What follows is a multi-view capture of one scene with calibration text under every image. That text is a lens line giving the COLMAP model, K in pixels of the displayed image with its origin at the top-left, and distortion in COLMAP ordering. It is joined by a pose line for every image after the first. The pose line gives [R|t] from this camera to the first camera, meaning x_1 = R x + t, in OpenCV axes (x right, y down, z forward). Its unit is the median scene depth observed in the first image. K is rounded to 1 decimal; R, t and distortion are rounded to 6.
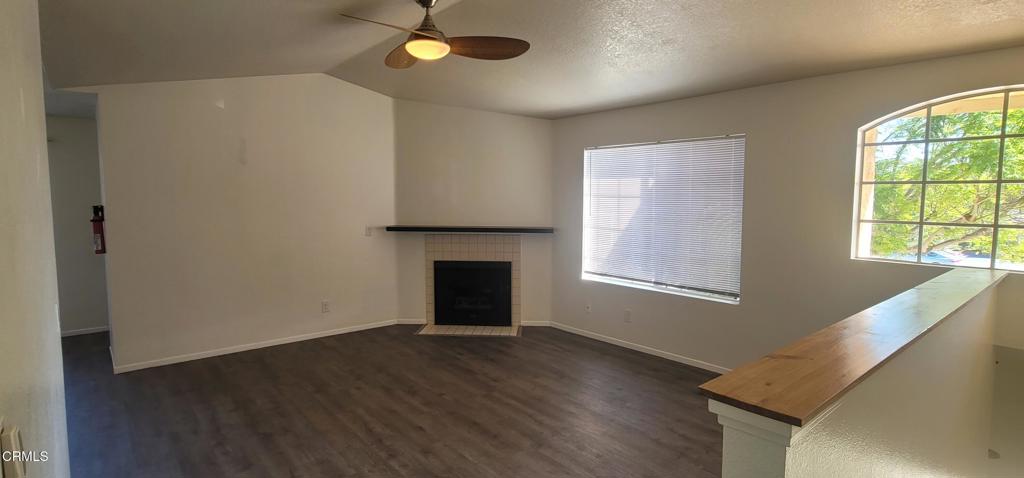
lens RADIAL K [[511.7, 0, 511.6], [0, 511.7, 239.1], [0, 0, 1]] dist [0.001508, -0.000700]
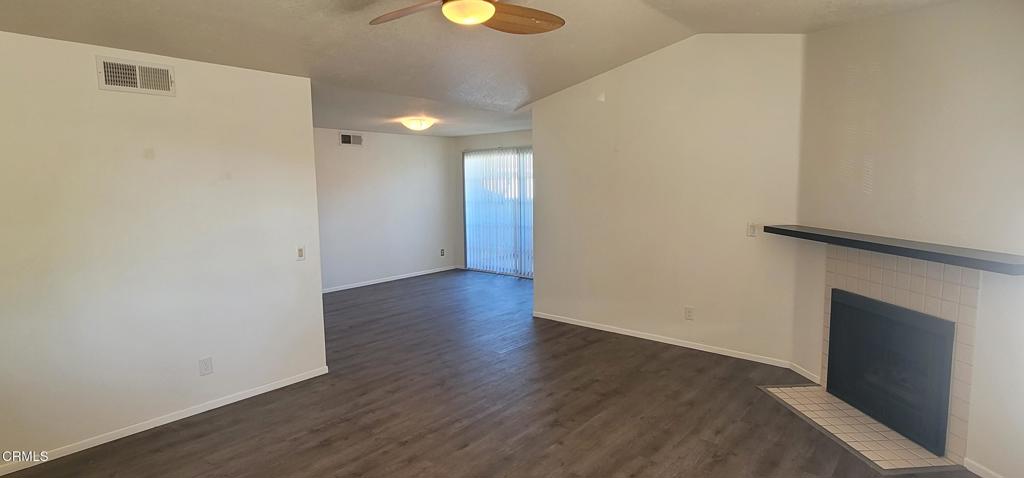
lens RADIAL K [[511.7, 0, 511.0], [0, 511.7, 241.5], [0, 0, 1]] dist [0.001508, -0.000700]
pose [[0.147387, 0.107129, -0.983260, 0.476804], [-0.070421, 0.992731, 0.097605, -0.055748], [0.986569, 0.054856, 0.153860, 0.652103]]
